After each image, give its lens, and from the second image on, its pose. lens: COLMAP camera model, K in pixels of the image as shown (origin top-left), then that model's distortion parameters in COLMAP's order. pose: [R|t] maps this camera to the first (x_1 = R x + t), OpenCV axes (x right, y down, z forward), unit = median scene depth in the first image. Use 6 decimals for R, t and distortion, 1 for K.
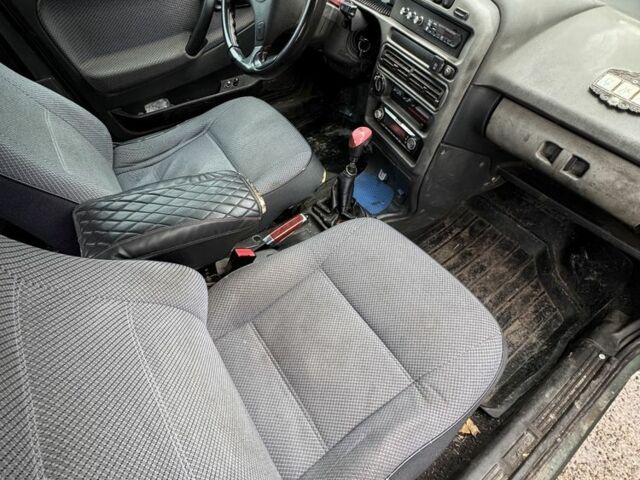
lens RADIAL K [[340.7, 0, 320.1], [0, 340.7, 240.2], [0, 0, 1]] dist [-0.003329, -0.000380]
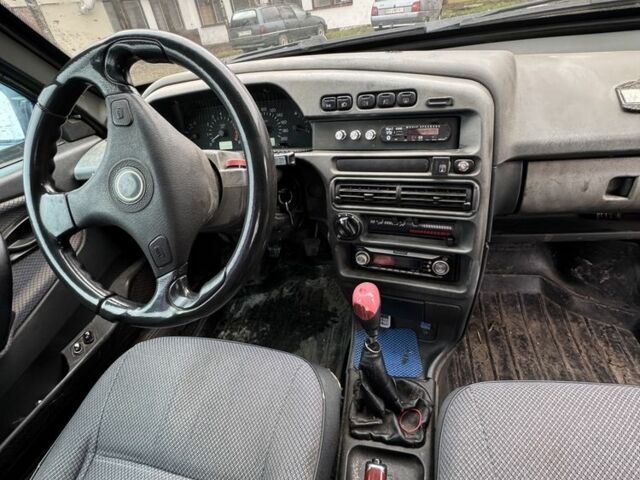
lens RADIAL K [[340.7, 0, 320.2], [0, 340.7, 238.3], [0, 0, 1]] dist [-0.003329, -0.000380]
pose [[0.731239, -0.481157, 0.483506, -0.221379], [0.620729, 0.763269, -0.179209, -0.337164], [-0.282818, 0.431170, 0.856800, 0.402668]]
